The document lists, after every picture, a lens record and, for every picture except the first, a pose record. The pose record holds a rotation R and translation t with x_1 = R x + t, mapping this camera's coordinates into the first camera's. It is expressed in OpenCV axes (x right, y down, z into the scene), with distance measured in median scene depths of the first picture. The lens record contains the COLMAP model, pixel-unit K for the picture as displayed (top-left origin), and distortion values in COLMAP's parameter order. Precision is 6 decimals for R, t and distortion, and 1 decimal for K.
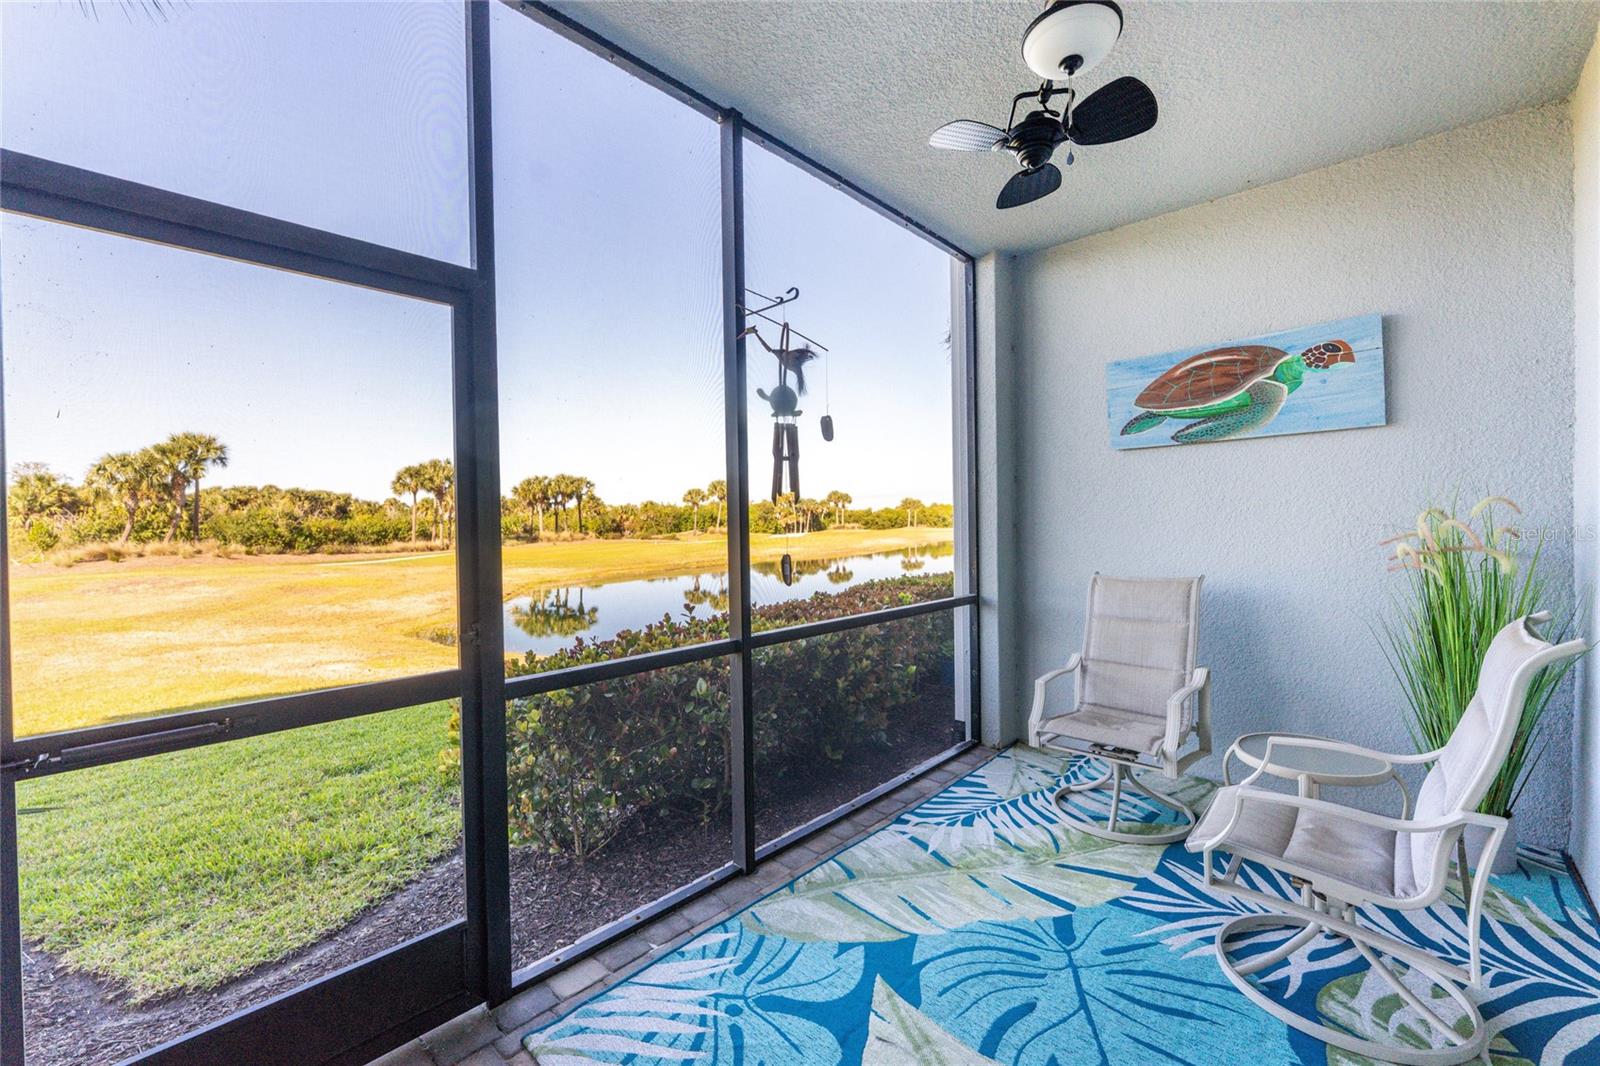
lens RADIAL K [[641.8, 0, 773.5], [0, 641.8, 531.3], [0, 0, 1]] dist [-0.000613, -0.000816]
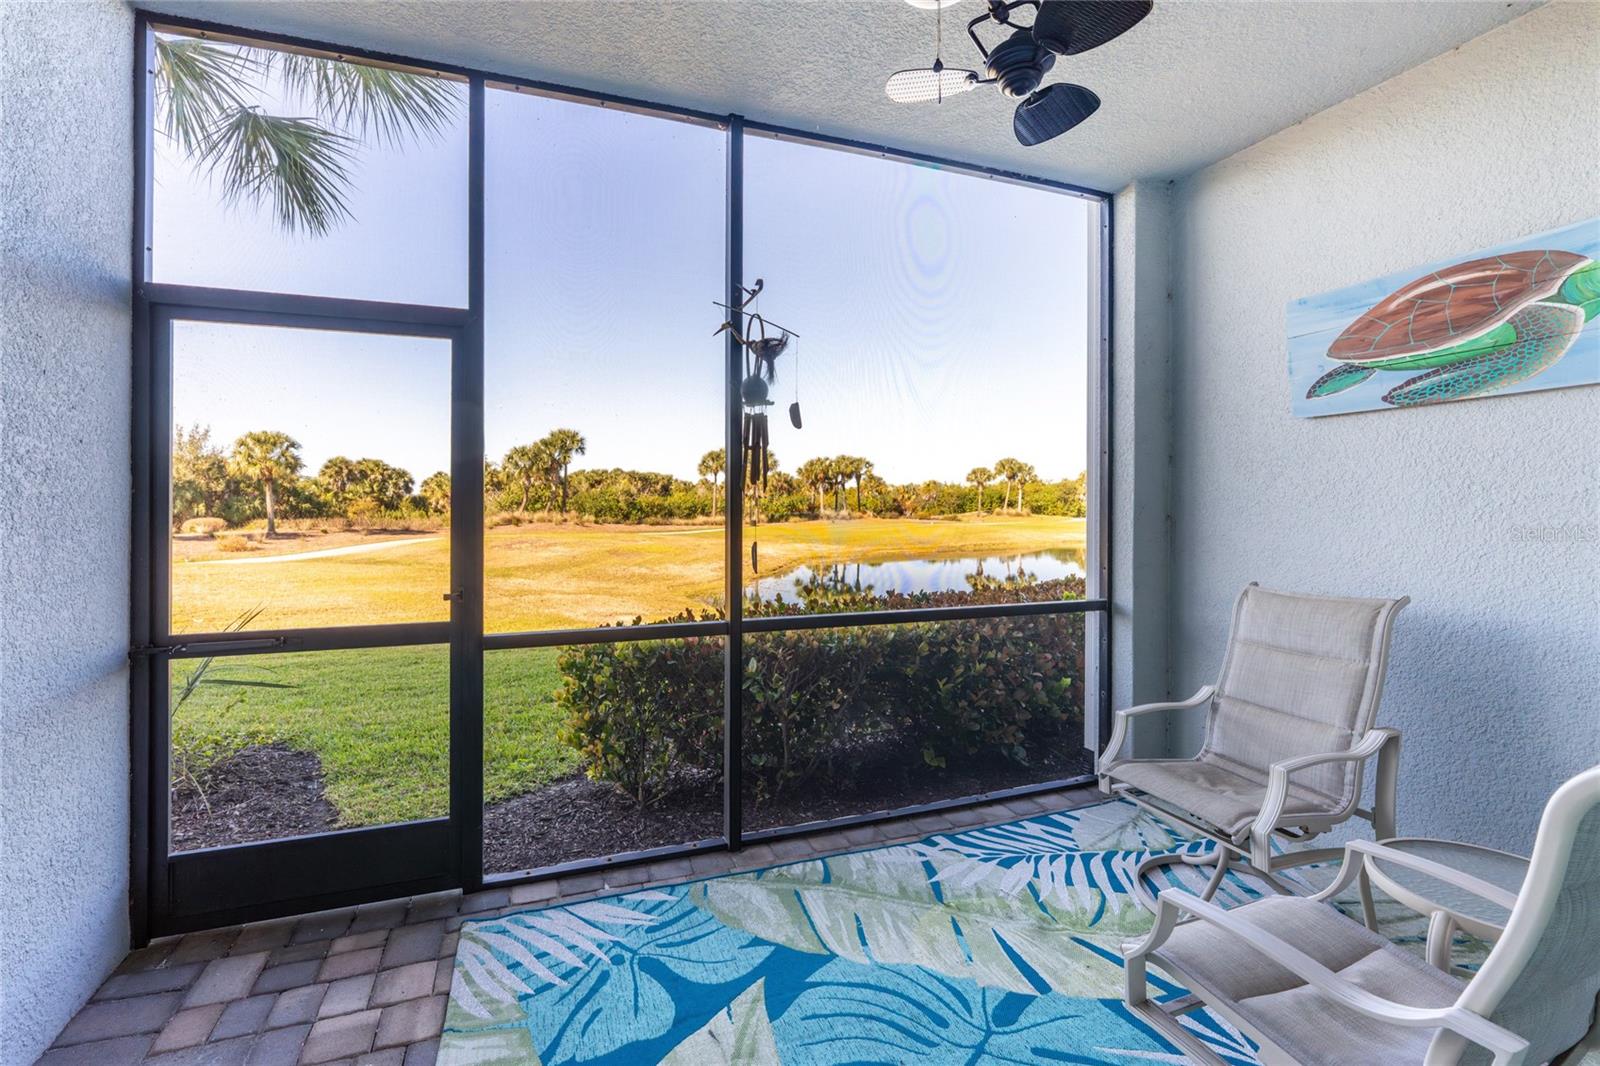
lens RADIAL K [[641.8, 0, 749.7], [0, 641.8, 505.2], [0, 0, 1]] dist [-0.000613, -0.000816]
pose [[0.893118, 0.016126, -0.449533, 0.338967], [-0.020020, 0.999792, -0.003910, -0.013081], [0.449376, 0.012492, 0.893255, 0.065940]]
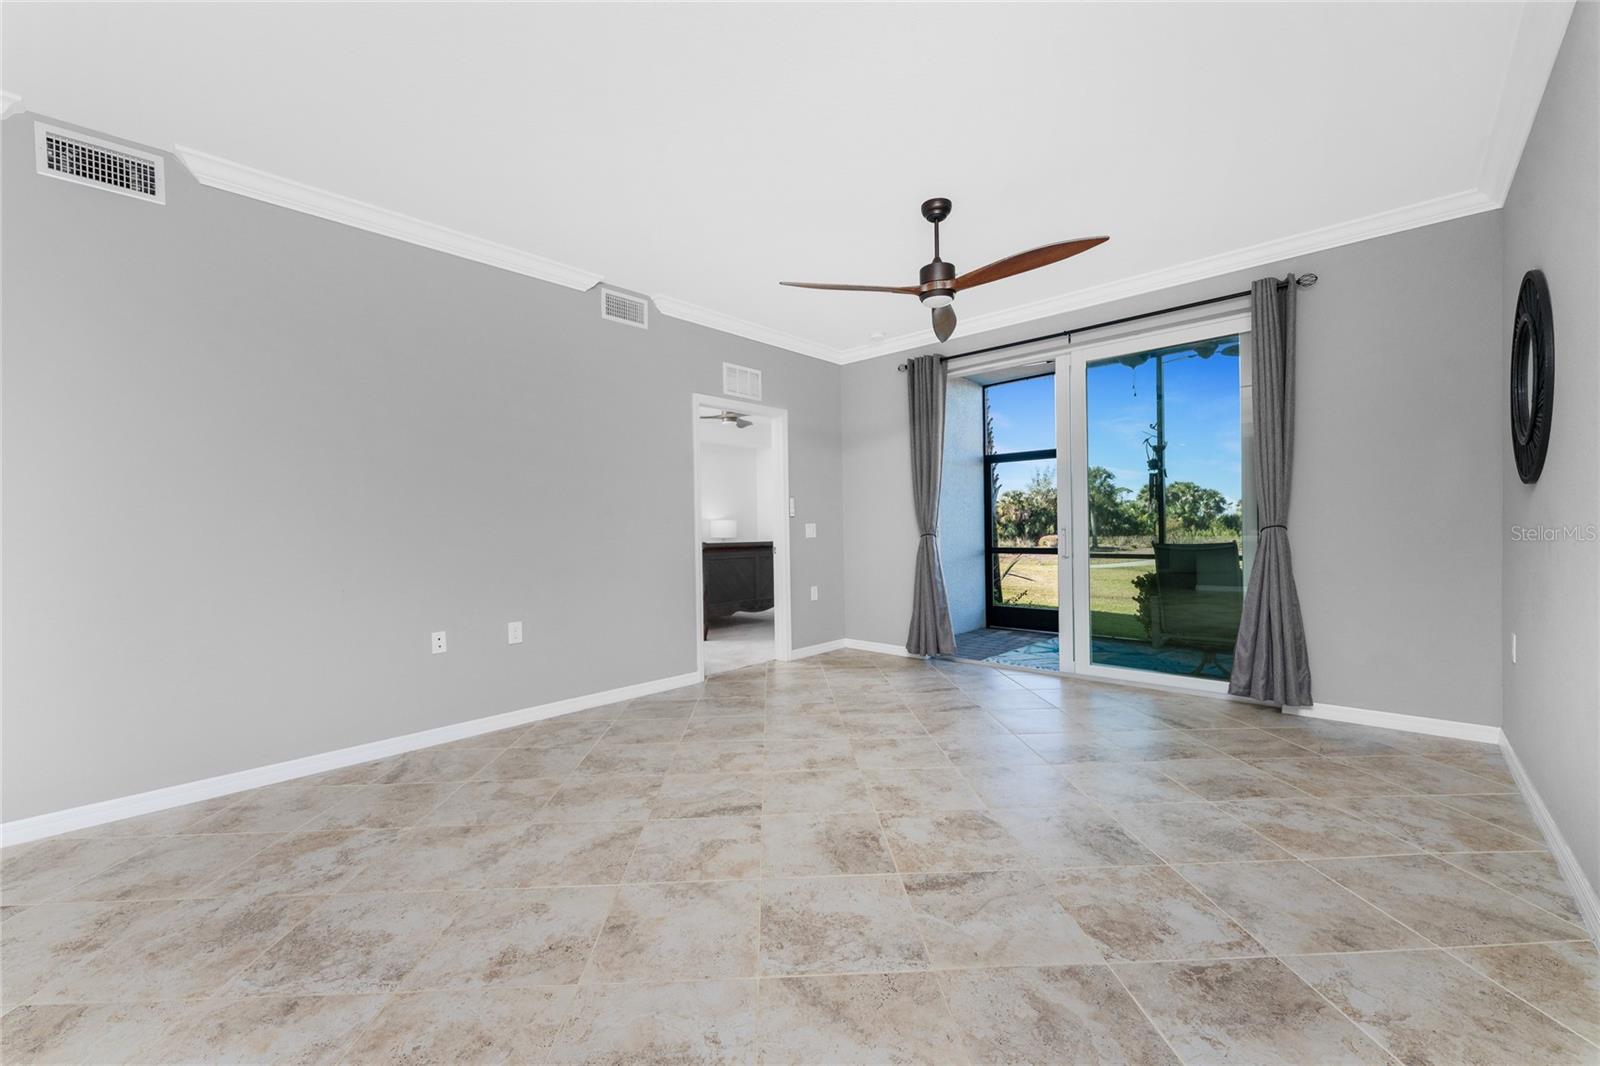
lens RADIAL K [[641.8, 0, 814.2], [0, 641.8, 534.3], [0, 0, 1]] dist [-0.000613, -0.000816]
pose [[0.032874, 0.021504, -0.999228, 1.919912], [-0.002253, 0.999768, 0.021441, 0.029849], [0.999457, 0.001547, 0.032915, -0.368916]]
